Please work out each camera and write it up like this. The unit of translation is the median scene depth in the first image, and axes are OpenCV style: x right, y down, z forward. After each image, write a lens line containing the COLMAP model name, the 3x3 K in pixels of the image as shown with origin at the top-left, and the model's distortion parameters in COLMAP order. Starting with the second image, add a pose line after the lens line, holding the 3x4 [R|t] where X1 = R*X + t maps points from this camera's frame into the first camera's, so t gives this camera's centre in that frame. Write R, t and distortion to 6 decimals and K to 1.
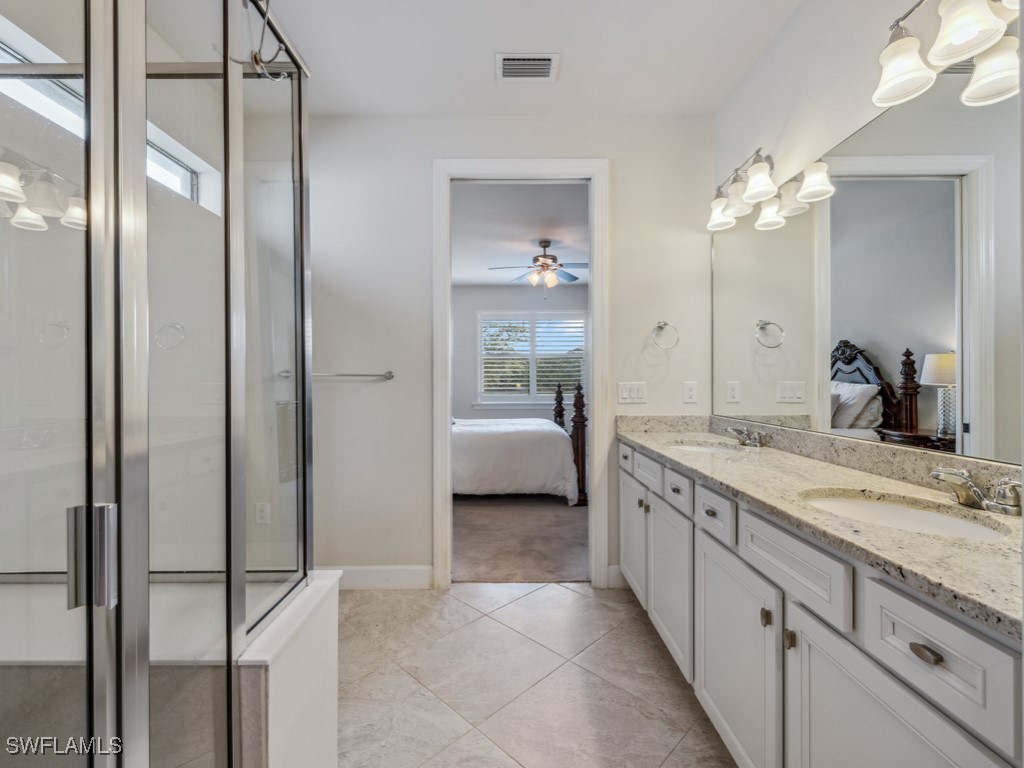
lens RADIAL K [[450.7, 0, 512.0], [0, 450.7, 384.0], [0, 0, 1]] dist [-0.000106, 0.000001]
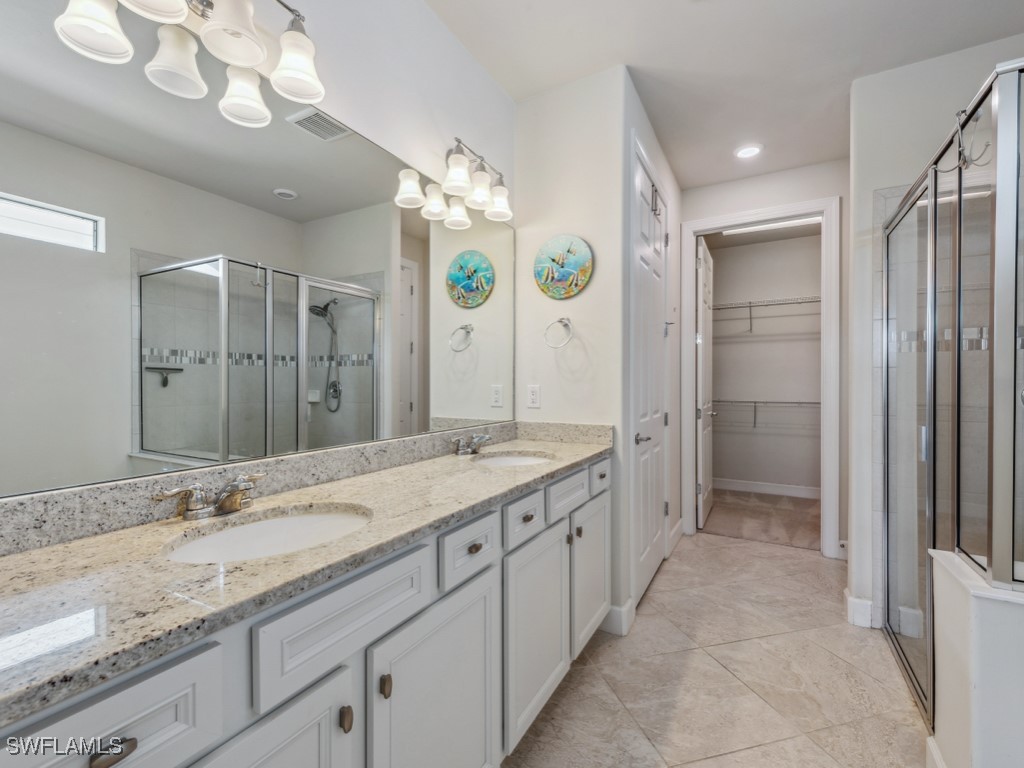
lens RADIAL K [[450.7, 0, 512.0], [0, 450.7, 384.0], [0, 0, 1]] dist [-0.000106, 0.000001]
pose [[-0.867559, -0.002889, 0.497326, -0.016634], [0.001672, 0.999961, 0.008726, -0.018471], [-0.497332, 0.008402, -0.867520, 1.805794]]
